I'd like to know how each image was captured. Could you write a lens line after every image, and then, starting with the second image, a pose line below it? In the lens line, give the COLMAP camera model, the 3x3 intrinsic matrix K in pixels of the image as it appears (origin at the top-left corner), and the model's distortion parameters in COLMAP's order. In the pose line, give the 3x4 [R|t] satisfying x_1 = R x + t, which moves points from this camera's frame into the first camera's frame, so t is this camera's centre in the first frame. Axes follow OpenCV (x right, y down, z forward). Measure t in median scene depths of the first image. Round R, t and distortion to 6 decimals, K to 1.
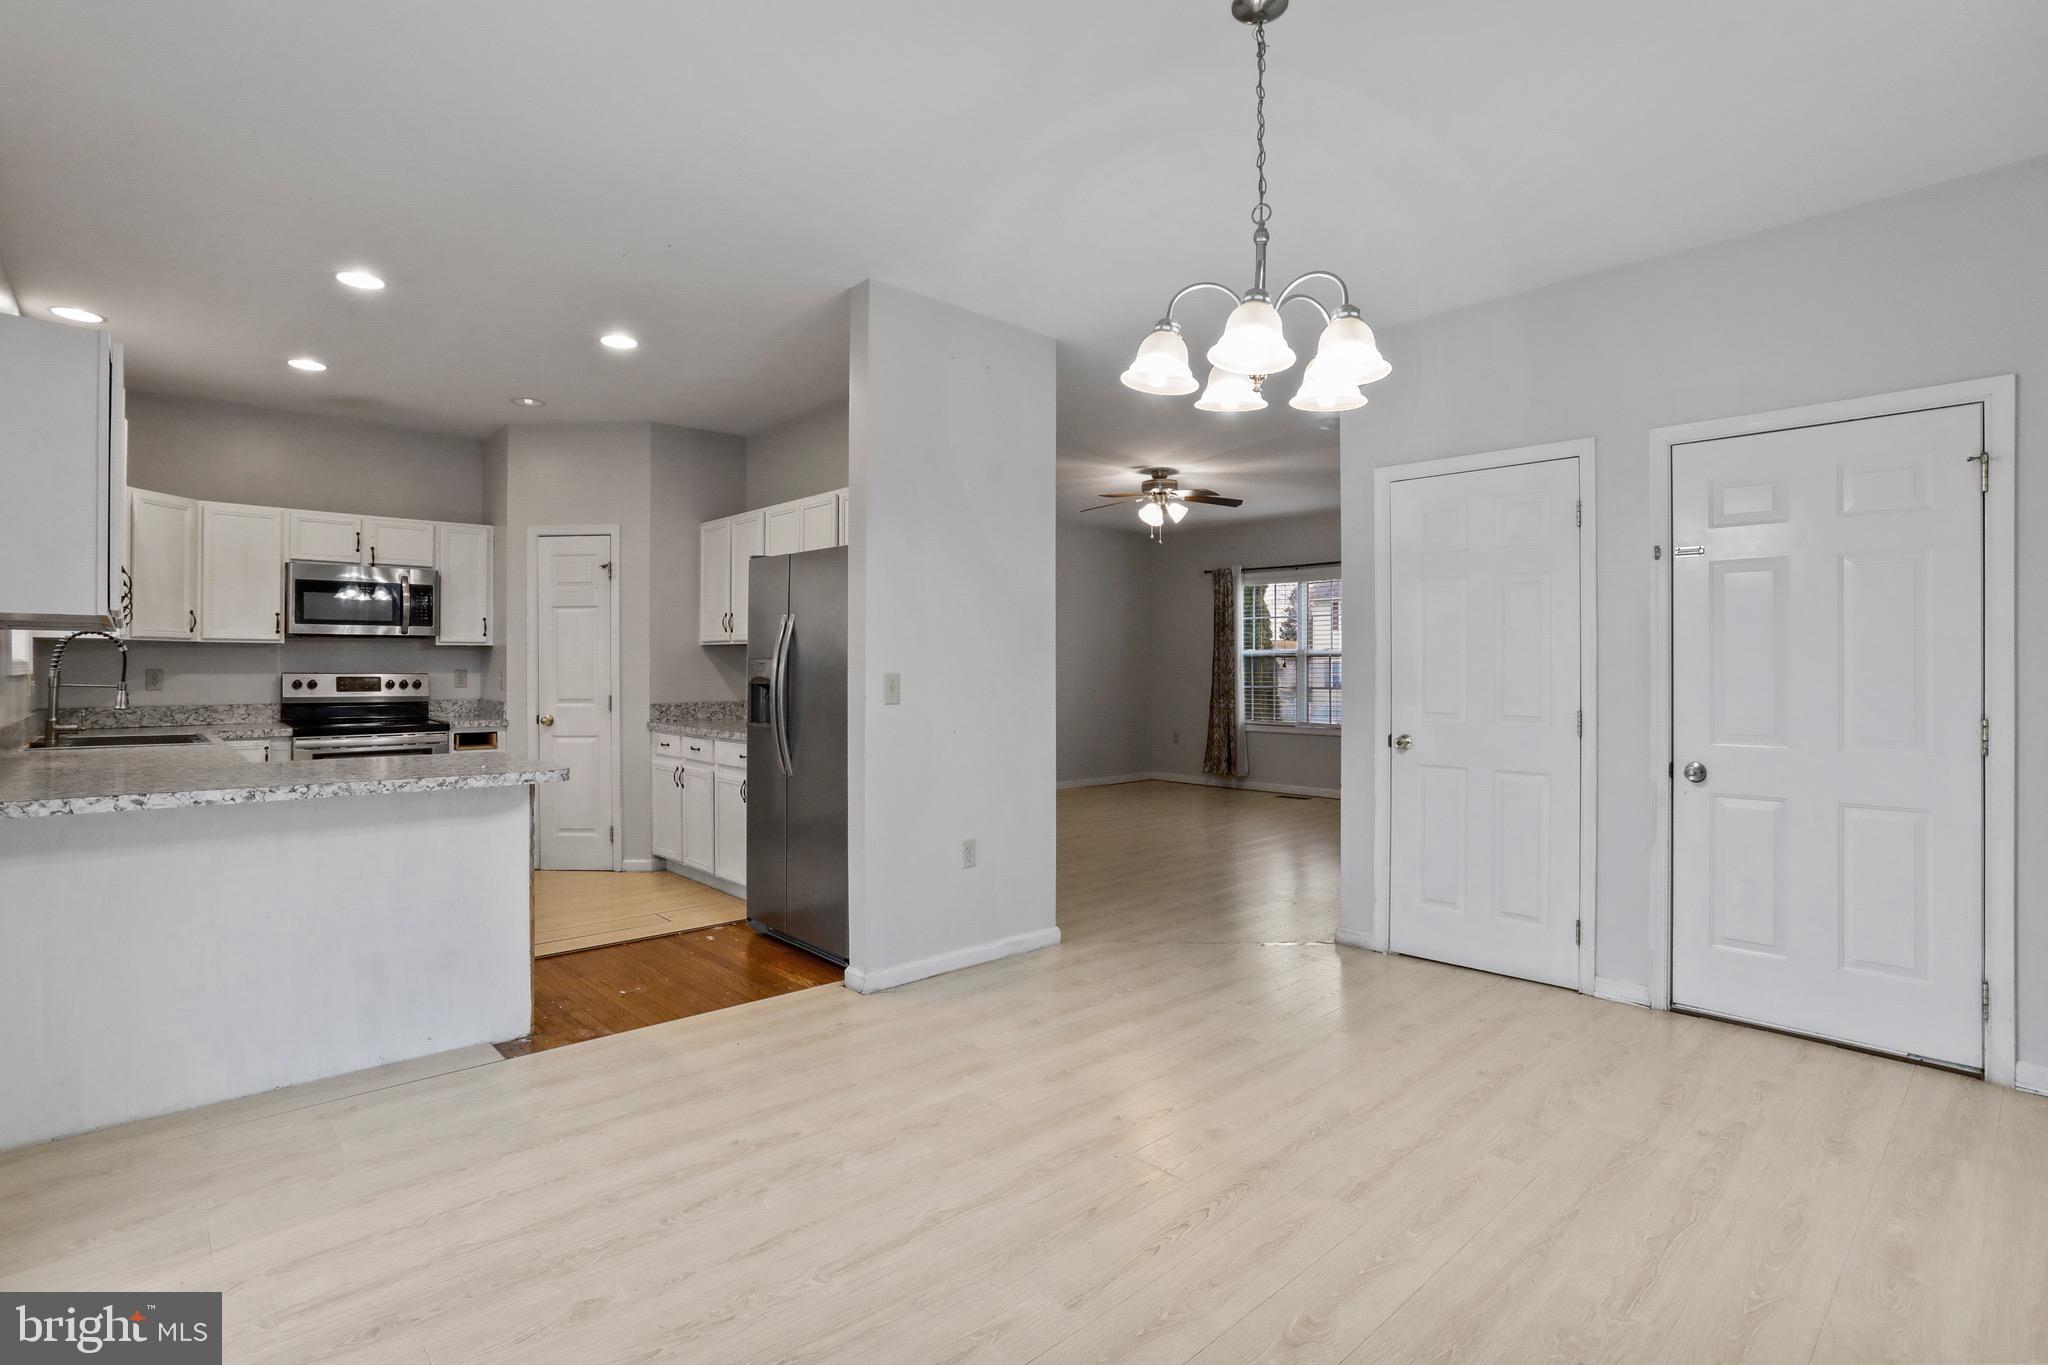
lens RADIAL K [[998.8, 0, 1031.0], [0, 998.8, 668.9], [0, 0, 1]] dist [-0.064259, 0.034383]
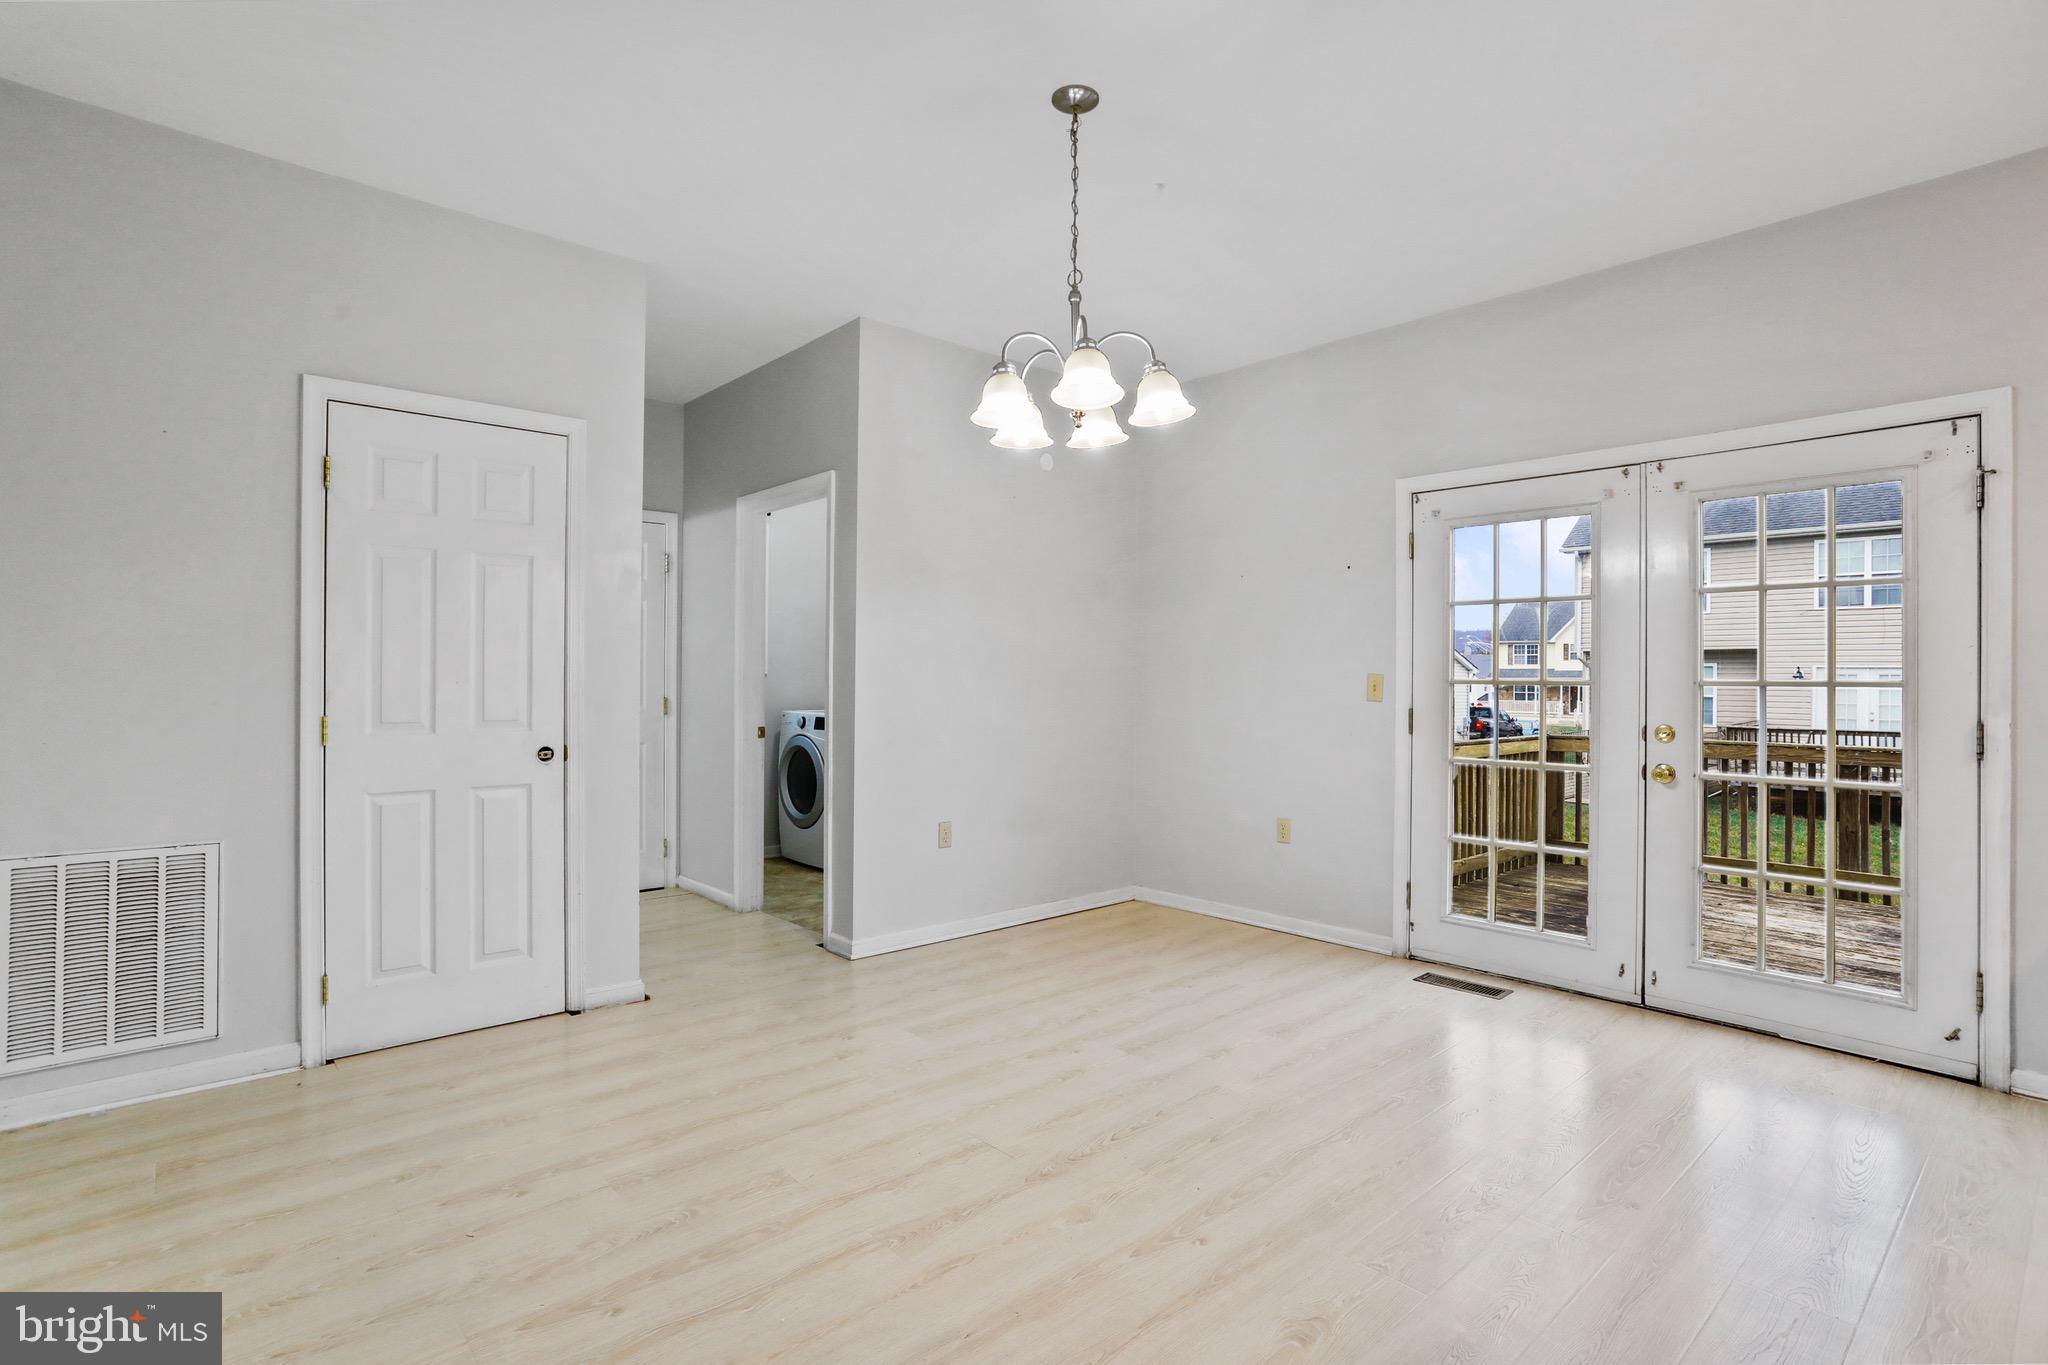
lens RADIAL K [[998.8, 0, 1031.0], [0, 998.8, 668.9], [0, 0, 1]] dist [-0.064259, 0.034383]
pose [[-0.999707, -0.007247, 0.023103, 0.133015], [-0.007275, 0.999973, -0.001131, 0.004764], [-0.023094, -0.001299, -0.999732, 1.132973]]
